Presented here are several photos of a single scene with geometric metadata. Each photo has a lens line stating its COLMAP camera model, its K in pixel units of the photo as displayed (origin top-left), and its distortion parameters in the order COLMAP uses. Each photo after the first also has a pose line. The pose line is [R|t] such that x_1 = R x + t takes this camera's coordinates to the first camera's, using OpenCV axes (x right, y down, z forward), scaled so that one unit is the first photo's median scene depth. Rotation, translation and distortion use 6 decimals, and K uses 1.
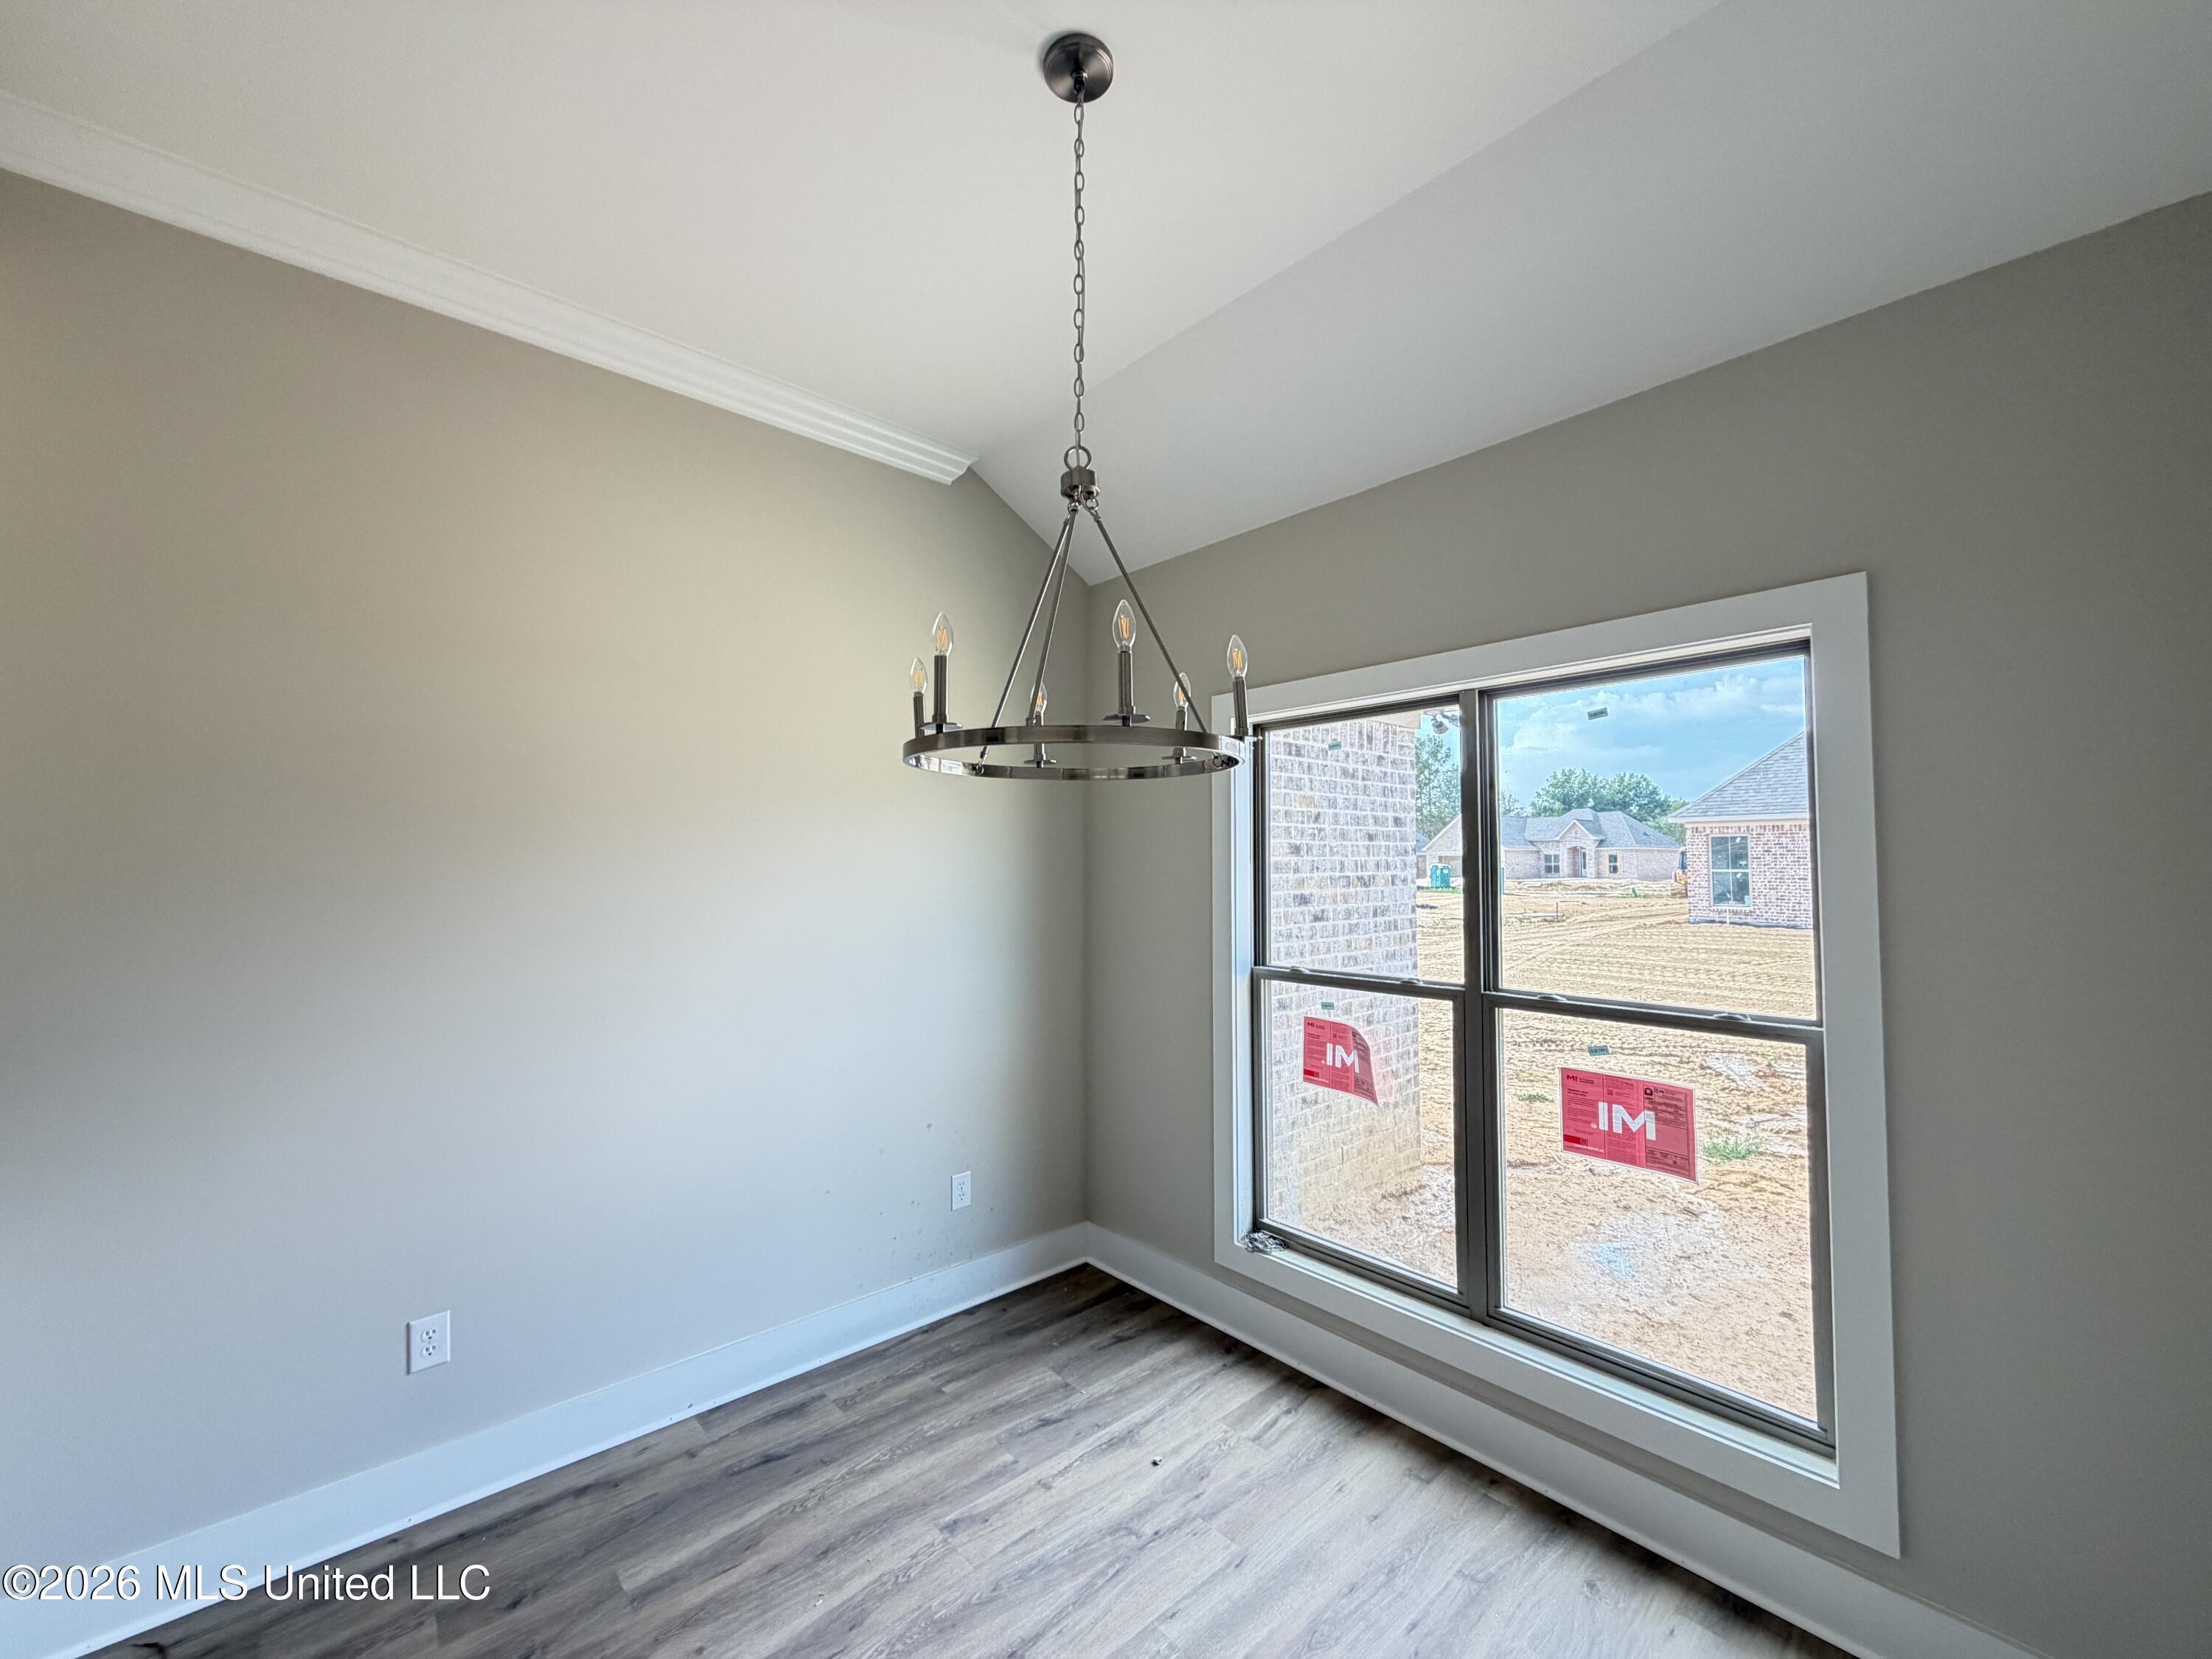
lens RADIAL K [[886.1, 0, 1105.9], [0, 886.1, 831.2], [0, 0, 1]] dist [-0.000616, 0.000262]
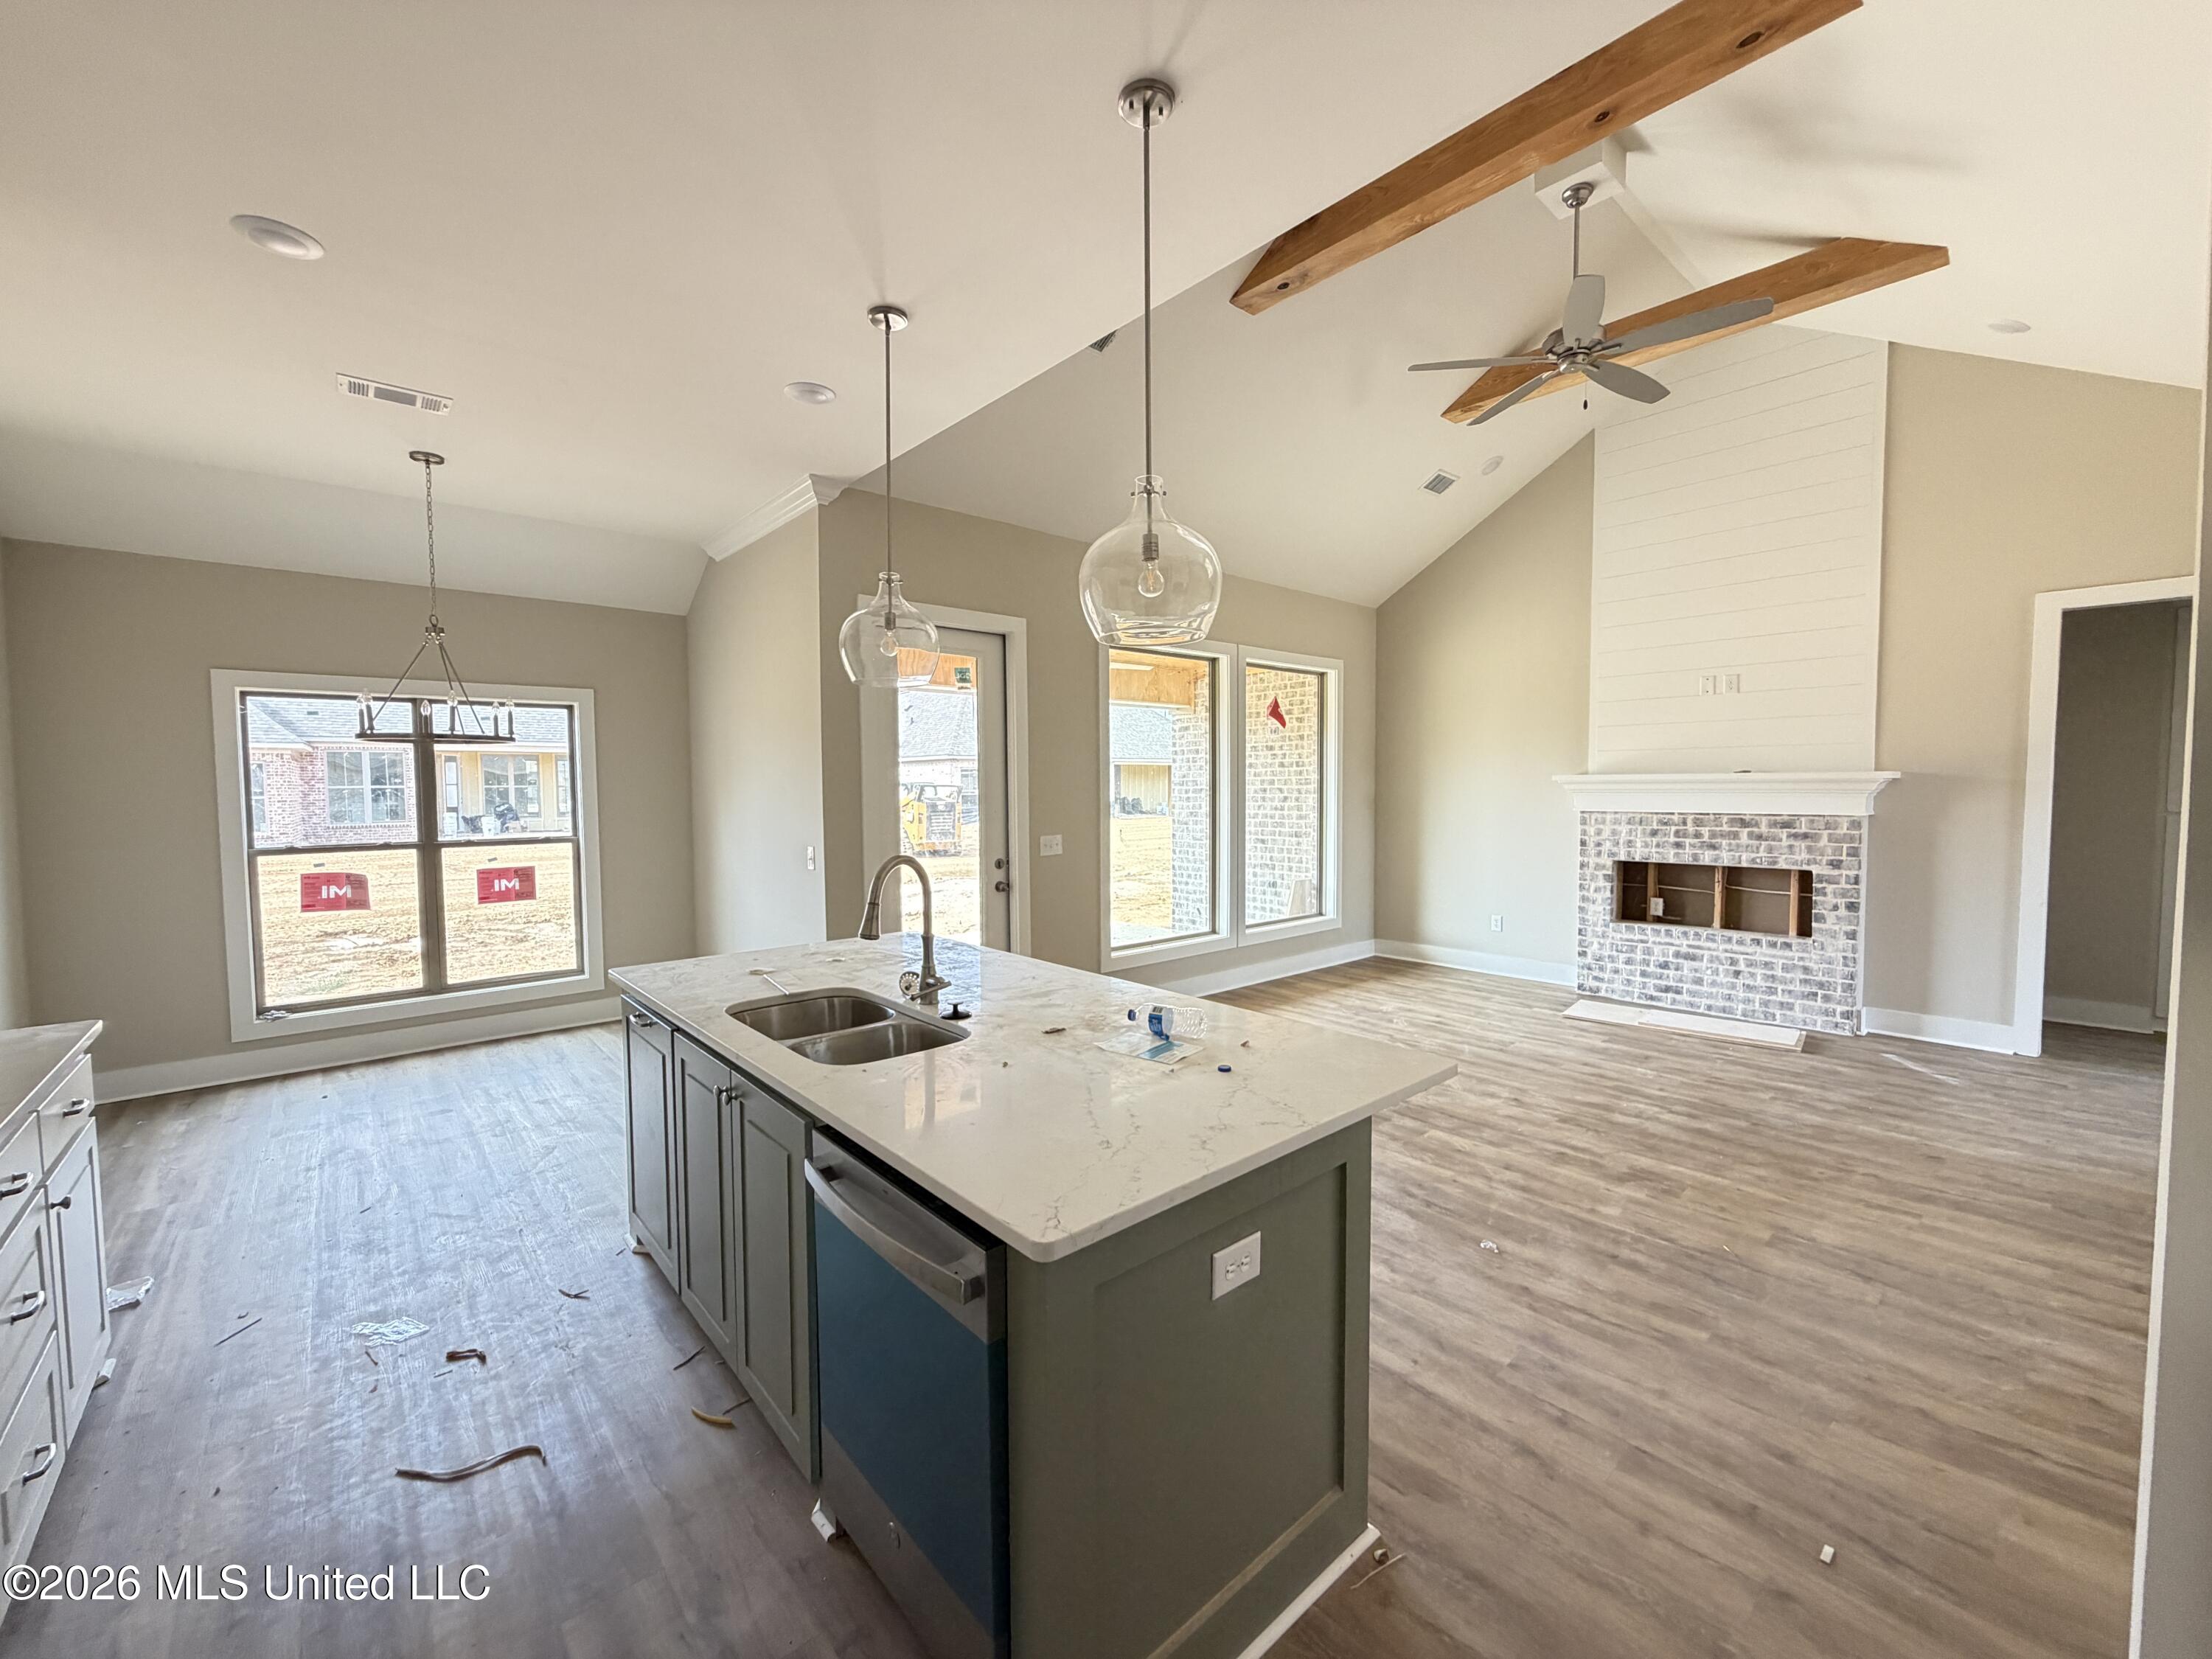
lens RADIAL K [[886.1, 0, 1096.1], [0, 886.1, 831.9], [0, 0, 1]] dist [-0.000616, 0.000262]
pose [[0.022200, -0.053819, 0.998304, -1.667676], [-0.027970, 0.998126, 0.054431, -0.004164], [-0.999362, -0.029131, 0.020653, -0.636096]]
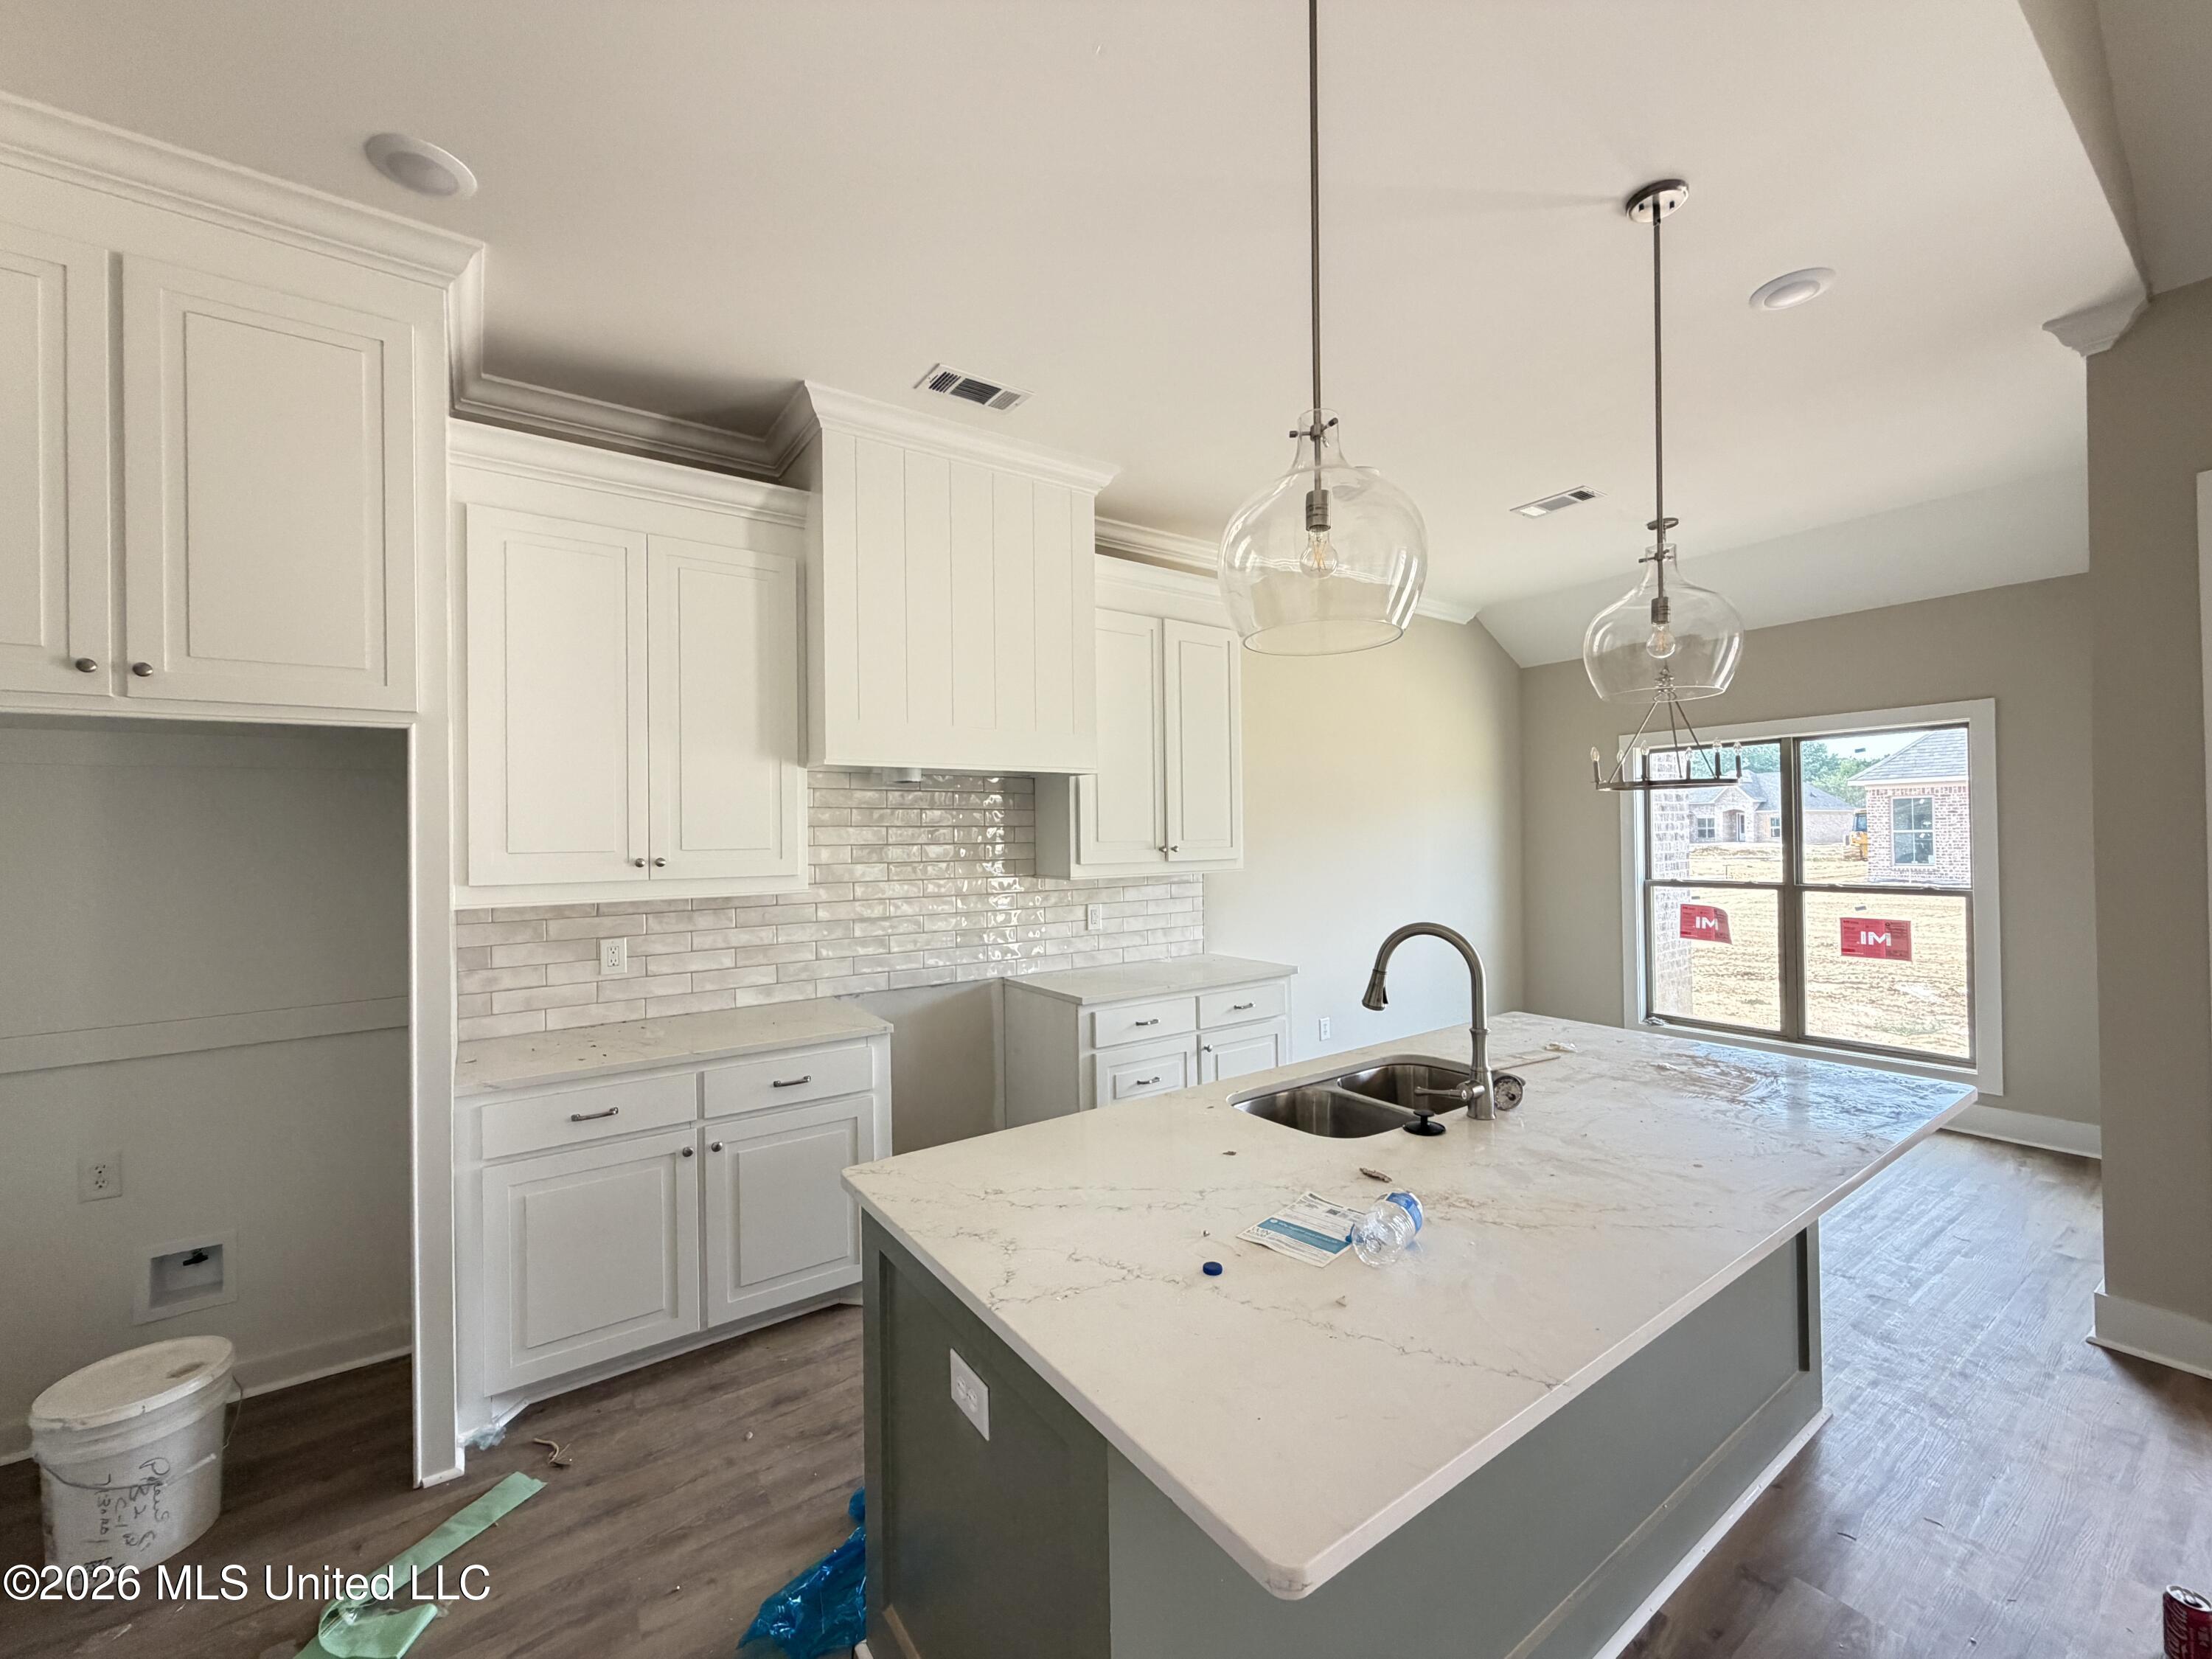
lens RADIAL K [[886.1, 0, 1102.6], [0, 886.1, 830.2], [0, 0, 1]] dist [-0.000616, 0.000262]
pose [[0.992142, -0.014255, -0.124302, -0.919024], [0.018031, 0.999408, 0.029304, -0.034467], [0.123811, -0.031315, 0.991812, -1.245463]]
